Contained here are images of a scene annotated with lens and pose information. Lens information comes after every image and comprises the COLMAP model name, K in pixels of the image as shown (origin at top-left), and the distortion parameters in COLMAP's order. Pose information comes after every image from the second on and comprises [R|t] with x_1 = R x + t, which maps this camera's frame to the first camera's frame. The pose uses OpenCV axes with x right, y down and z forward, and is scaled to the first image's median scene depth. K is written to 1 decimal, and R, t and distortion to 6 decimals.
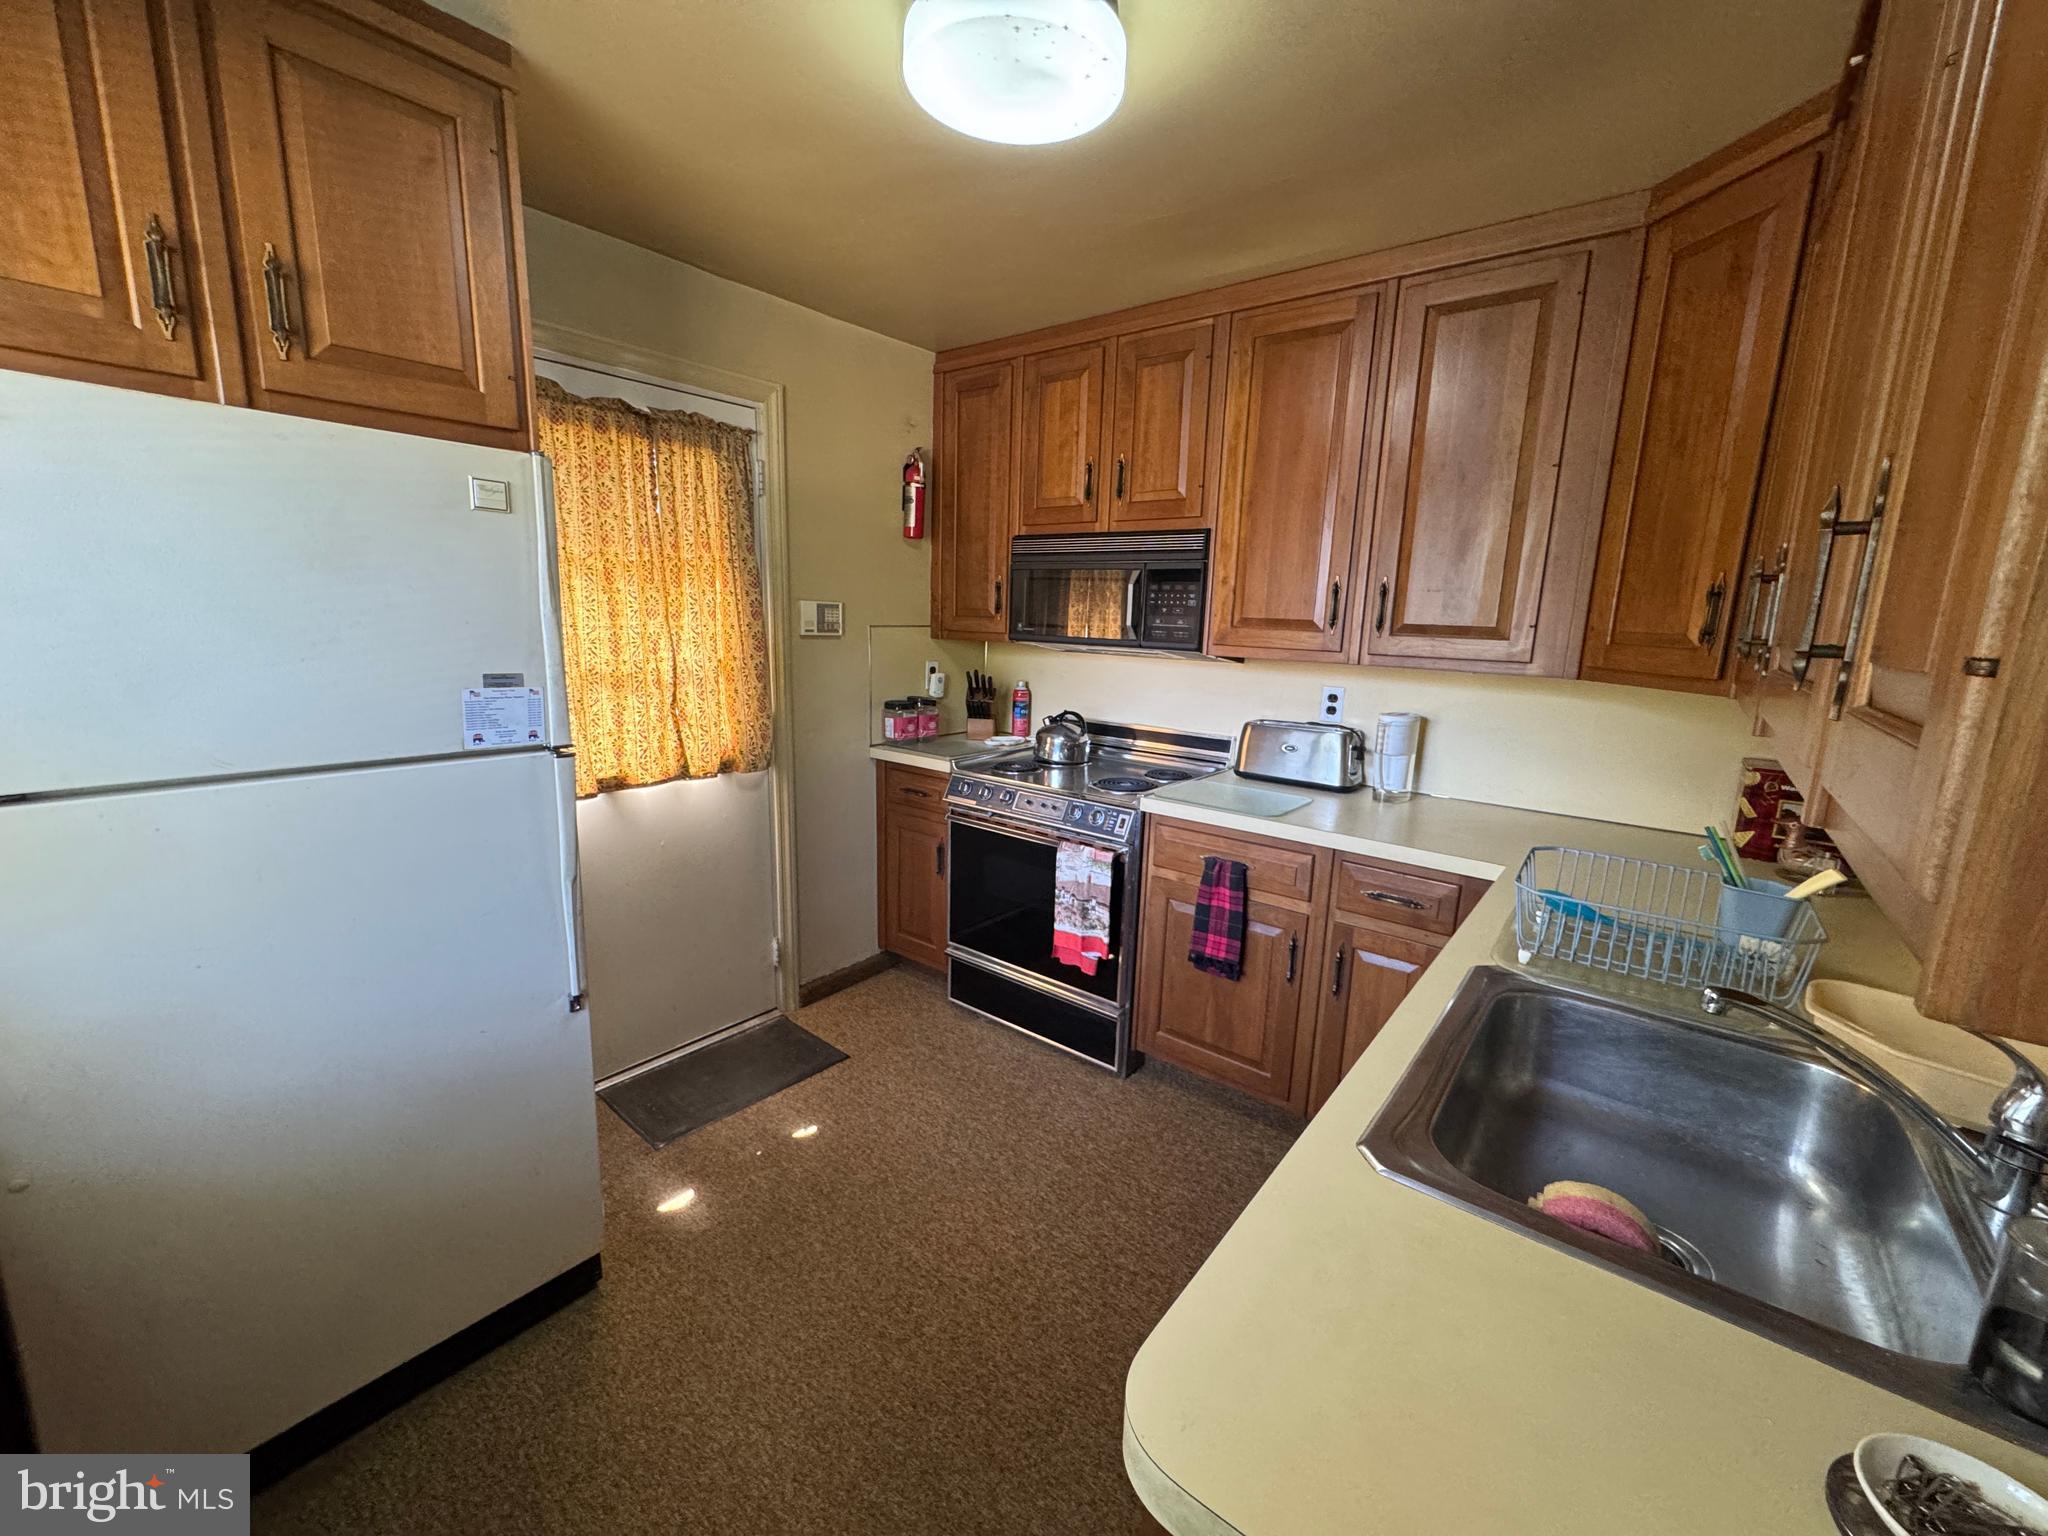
lens RADIAL K [[823.5, 0, 1023.6], [0, 823.5, 766.6], [0, 0, 1]] dist [-0.000353, -0.000136]
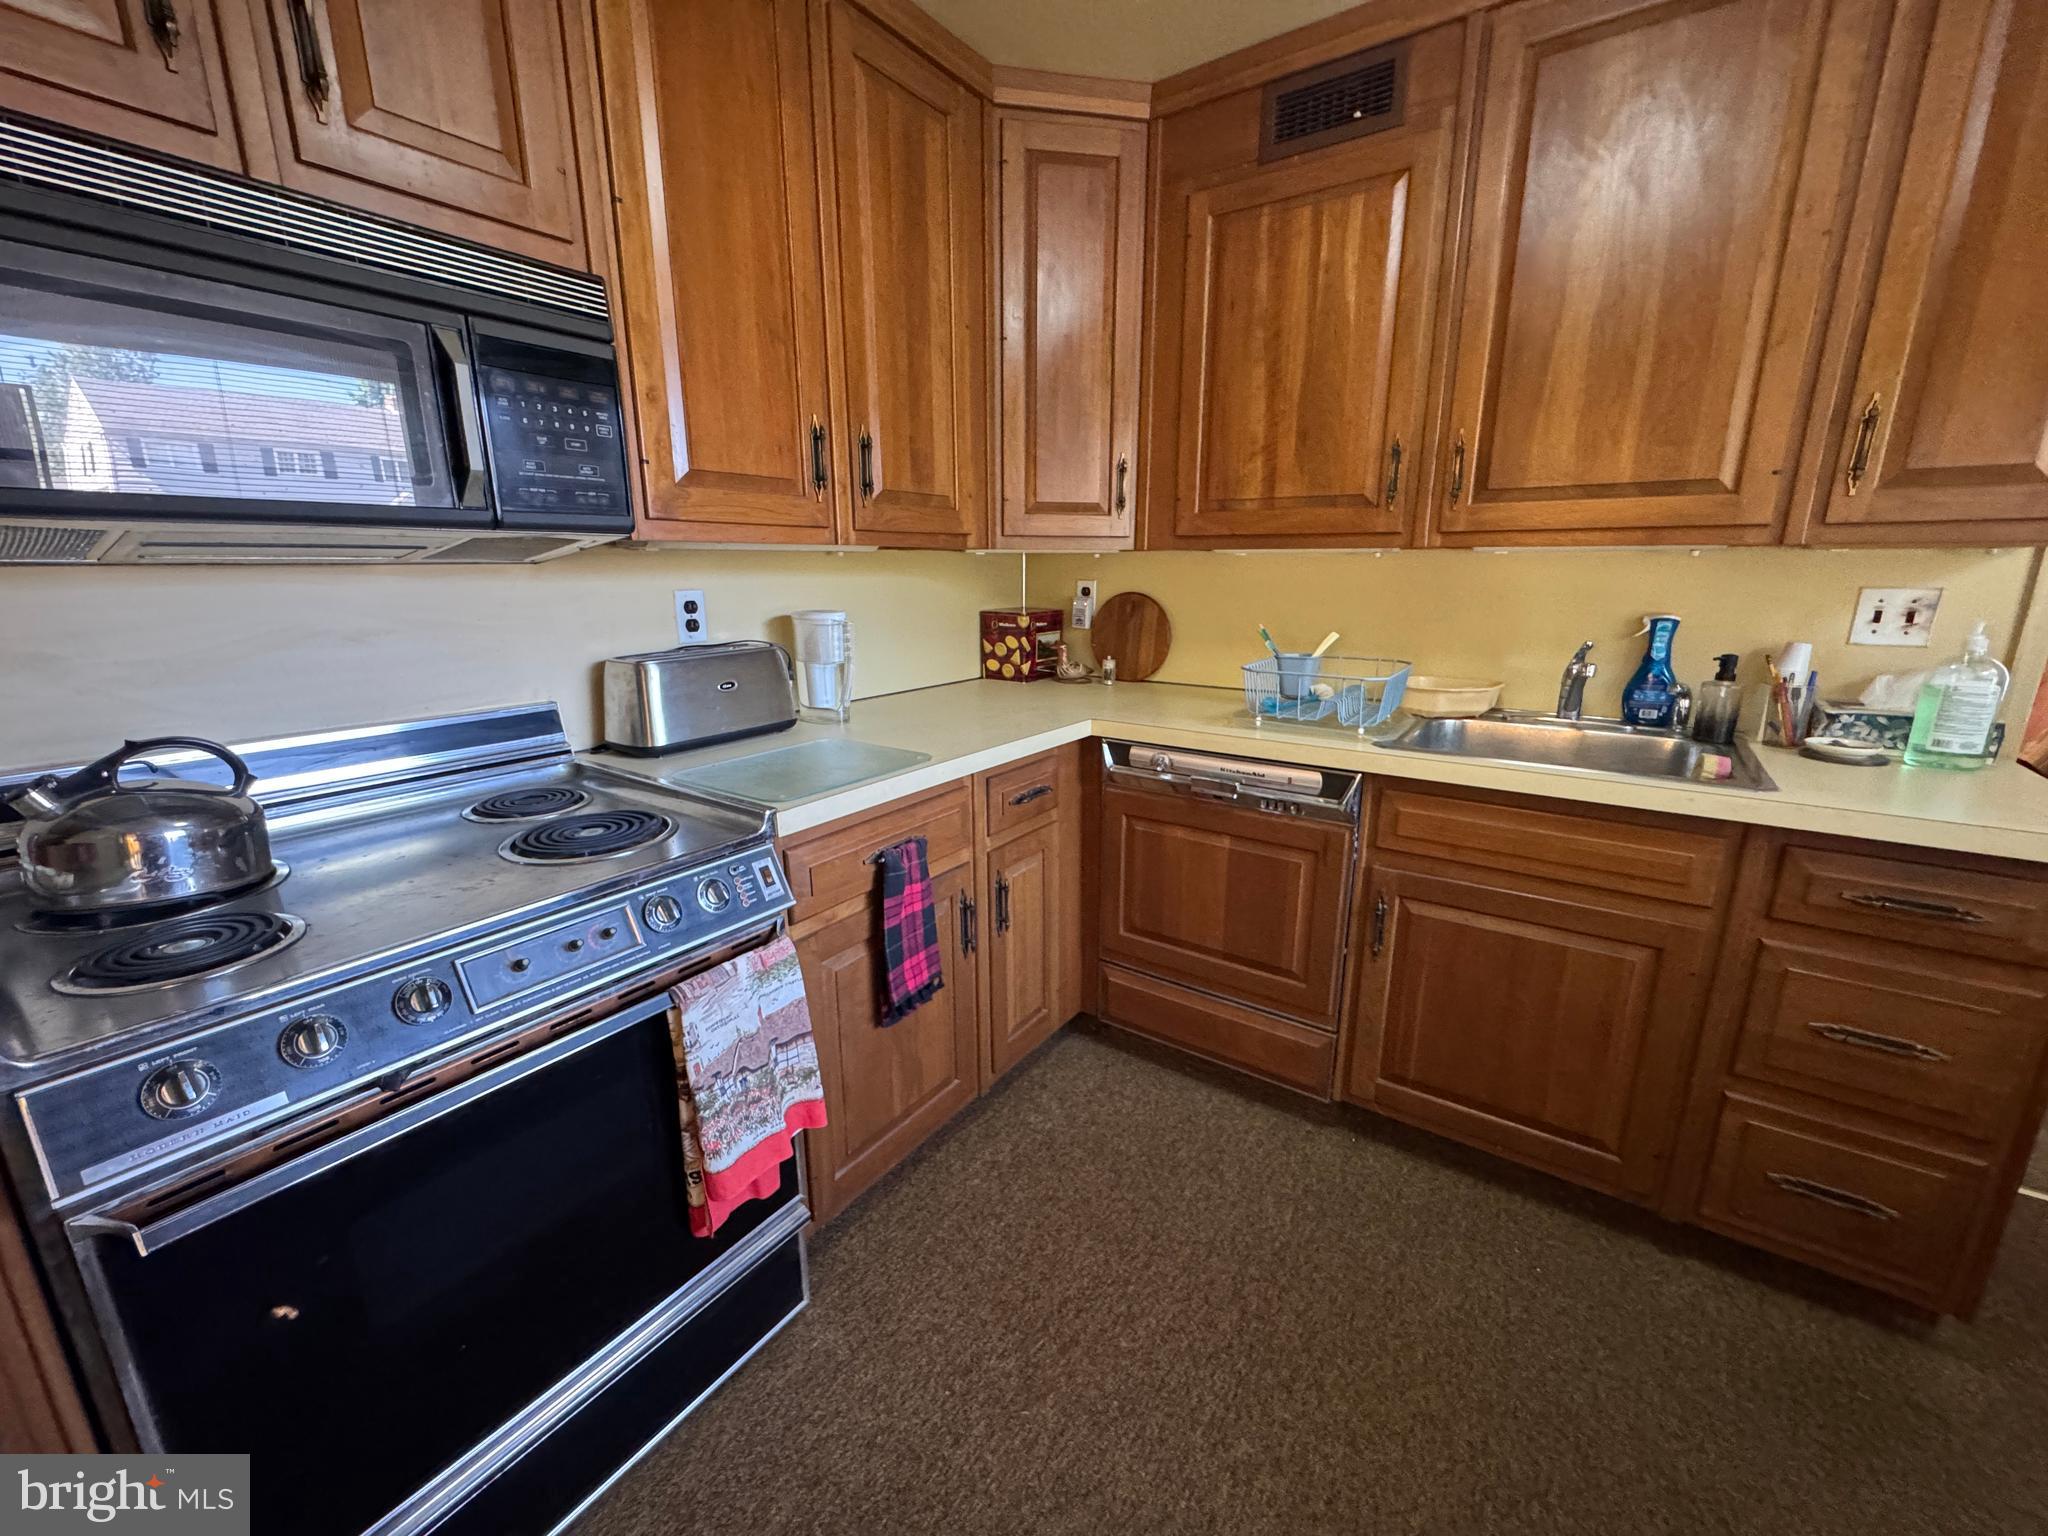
lens RADIAL K [[823.5, 0, 1023.6], [0, 823.5, 766.6], [0, 0, 1]] dist [-0.000353, -0.000136]
pose [[-0.066807, -0.266309, 0.961570, -0.340902], [0.187671, 0.943168, 0.274251, -0.098683], [-0.979957, 0.198781, -0.013032, 0.809038]]
